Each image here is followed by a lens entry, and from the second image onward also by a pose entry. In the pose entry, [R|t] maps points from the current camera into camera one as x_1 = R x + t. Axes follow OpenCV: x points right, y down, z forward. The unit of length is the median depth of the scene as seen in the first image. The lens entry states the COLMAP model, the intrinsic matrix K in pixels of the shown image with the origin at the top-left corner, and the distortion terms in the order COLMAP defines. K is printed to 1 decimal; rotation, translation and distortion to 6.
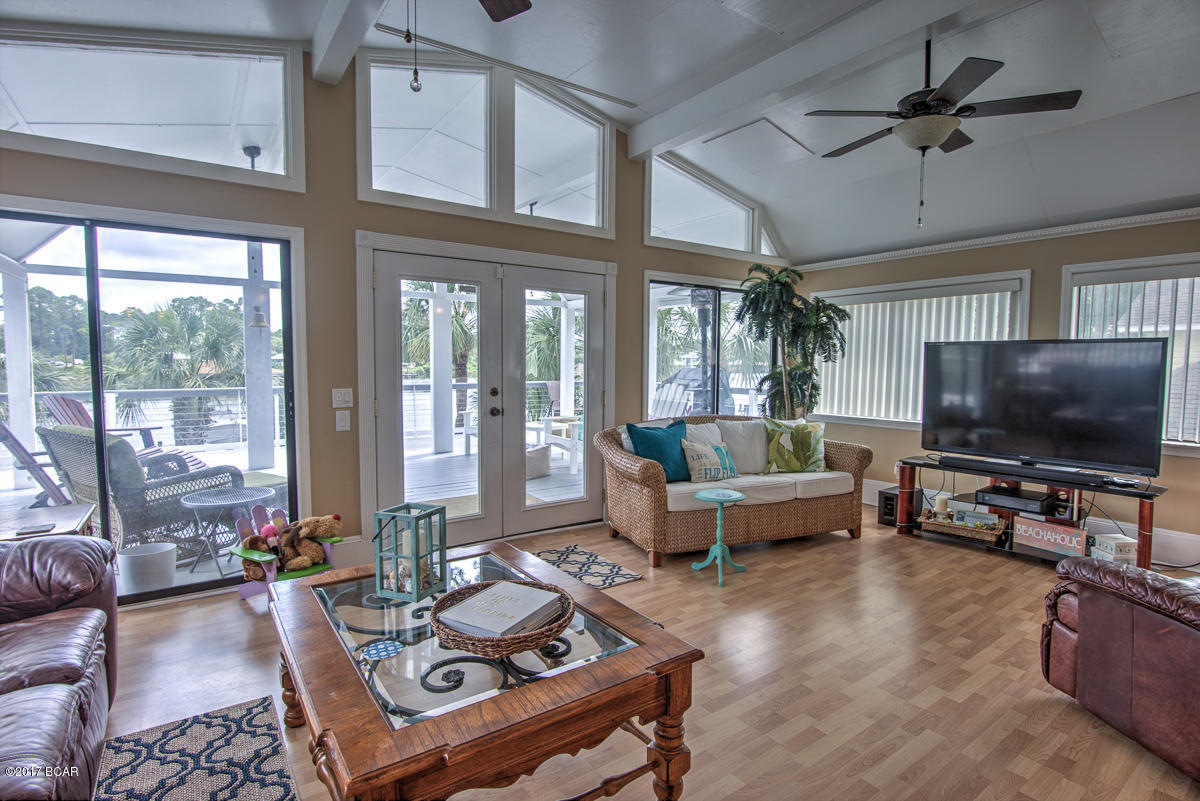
lens RADIAL K [[584.5, 0, 598.5], [0, 584.5, 402.0], [0, 0, 1]] dist [-0.021762, 0.000181]
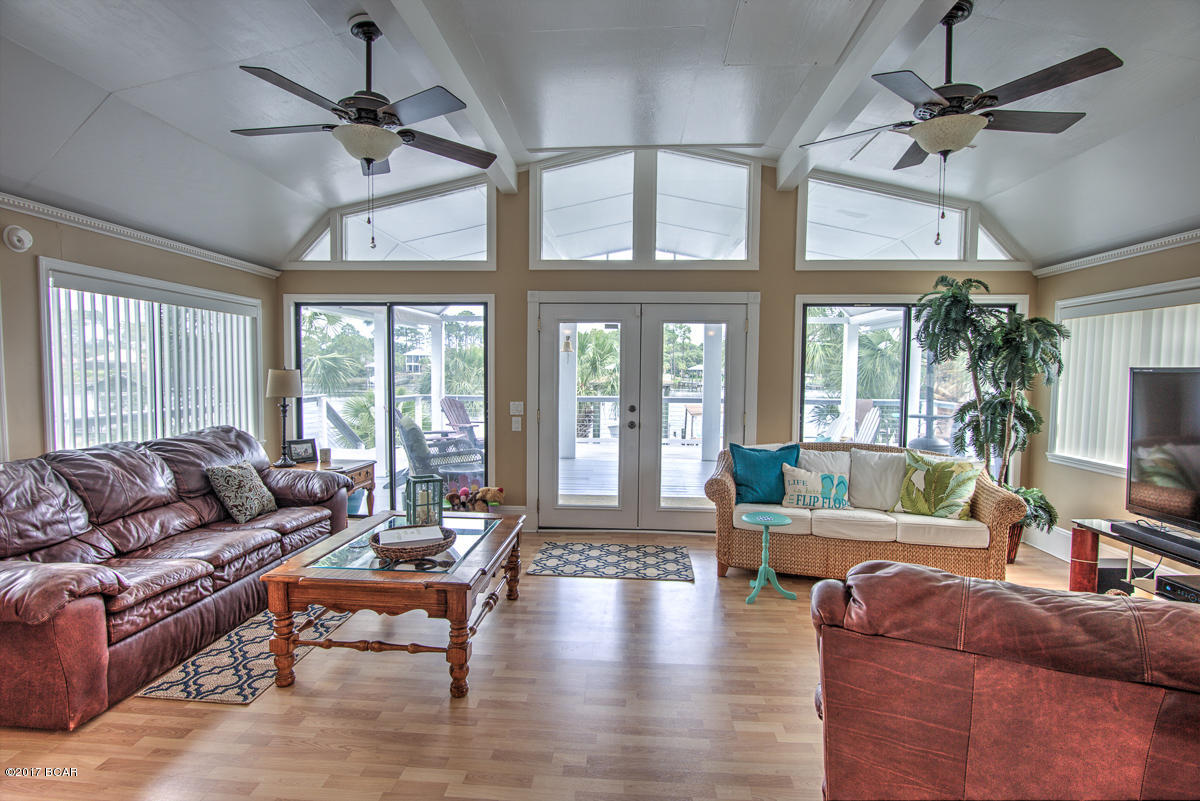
lens RADIAL K [[584.5, 0, 599.3], [0, 584.5, 401.9], [0, 0, 1]] dist [-0.021762, 0.000181]
pose [[0.777356, 0.038356, -0.627890, 0.521757], [-0.049395, 0.998779, -0.000141, -0.027106], [0.627118, 0.031125, 0.778302, 0.003709]]
